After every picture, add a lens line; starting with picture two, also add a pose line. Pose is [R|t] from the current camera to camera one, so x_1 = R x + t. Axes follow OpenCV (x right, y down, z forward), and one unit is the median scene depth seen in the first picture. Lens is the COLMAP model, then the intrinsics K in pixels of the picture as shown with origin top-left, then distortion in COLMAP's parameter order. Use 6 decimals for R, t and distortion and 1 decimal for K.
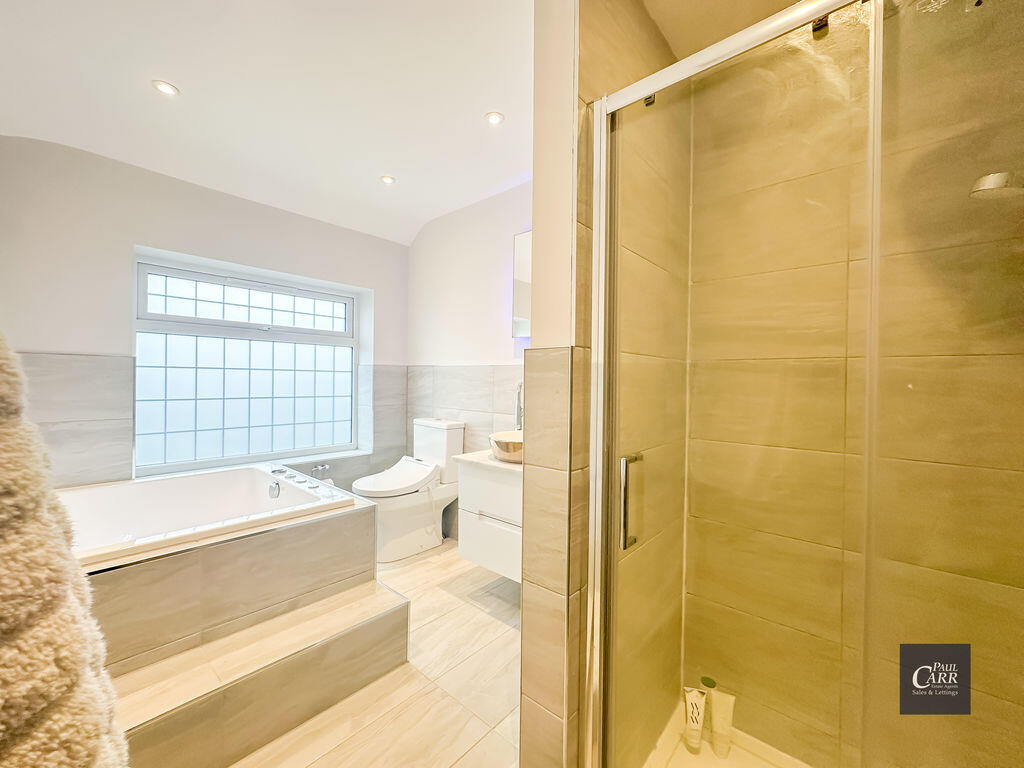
lens RADIAL K [[407.3, 0, 512.3], [0, 407.3, 381.1], [0, 0, 1]] dist [-0.004446, 0.000437]
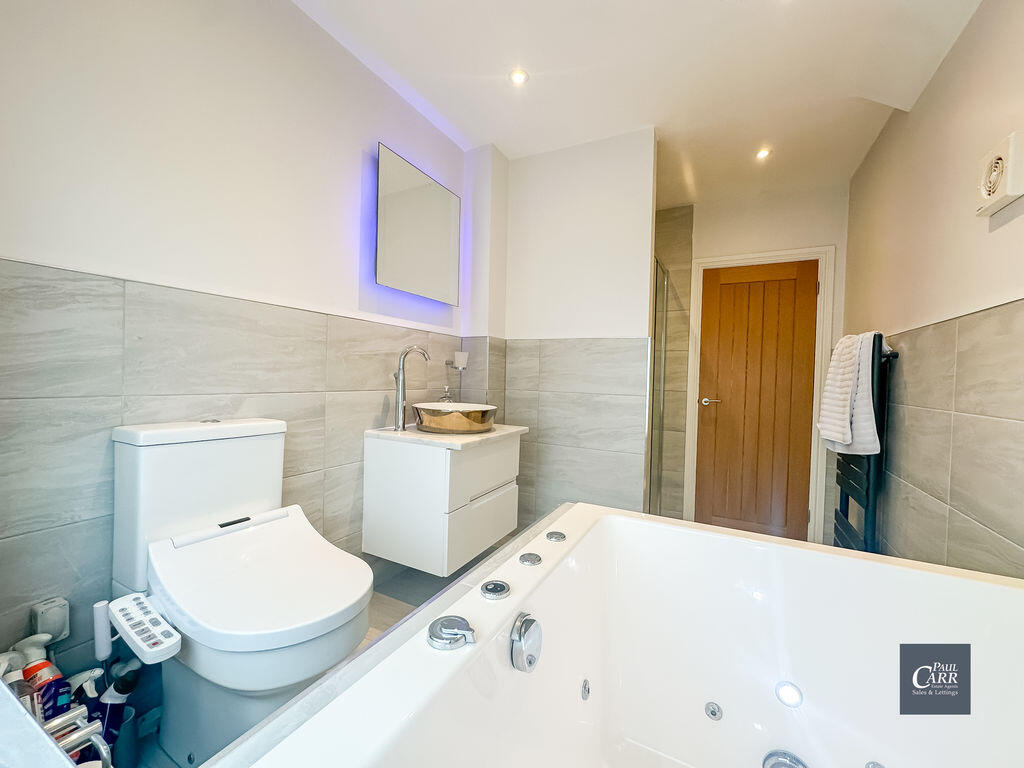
lens RADIAL K [[407.3, 0, 512.3], [0, 407.3, 381.1], [0, 0, 1]] dist [-0.004446, 0.000437]
pose [[-0.244892, -0.036355, 0.968868, -0.815448], [-0.031968, 0.999056, 0.029408, 0.038726], [-0.969023, -0.023771, -0.245823, 0.994737]]
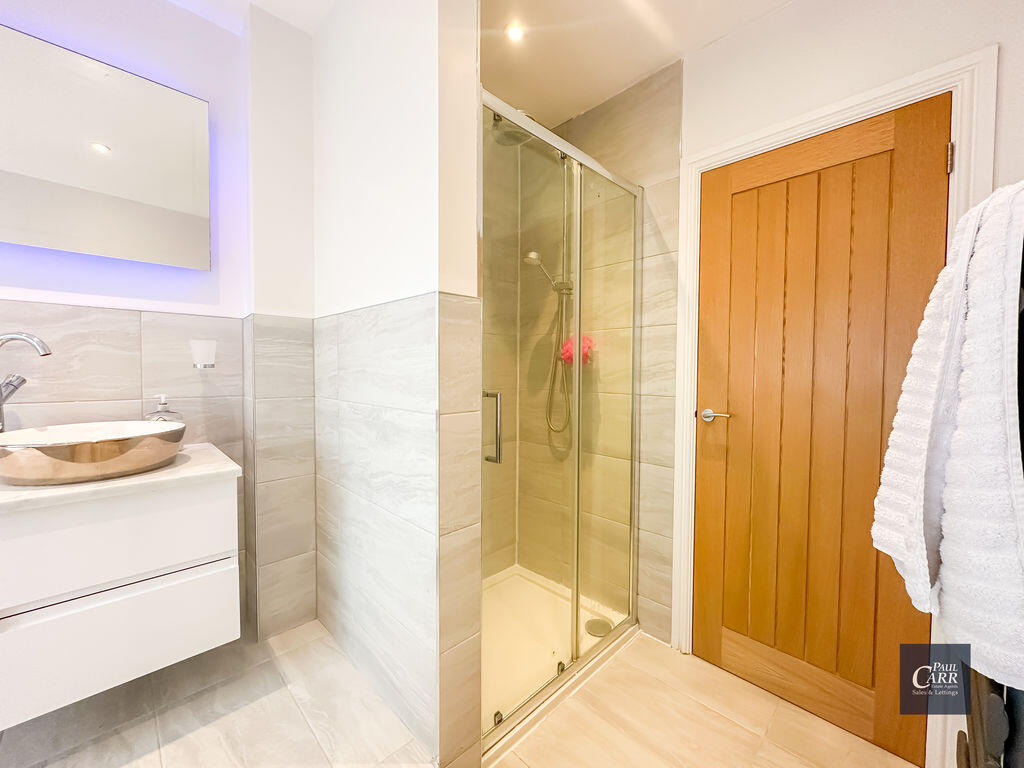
lens RADIAL K [[407.3, 0, 512.3], [0, 407.3, 381.1], [0, 0, 1]] dist [-0.004446, 0.000437]
pose [[0.066052, -0.043952, 0.996848, -0.408255], [-0.004589, 0.999005, 0.044351, 0.033488], [-0.997806, -0.007504, 0.065784, 0.322438]]
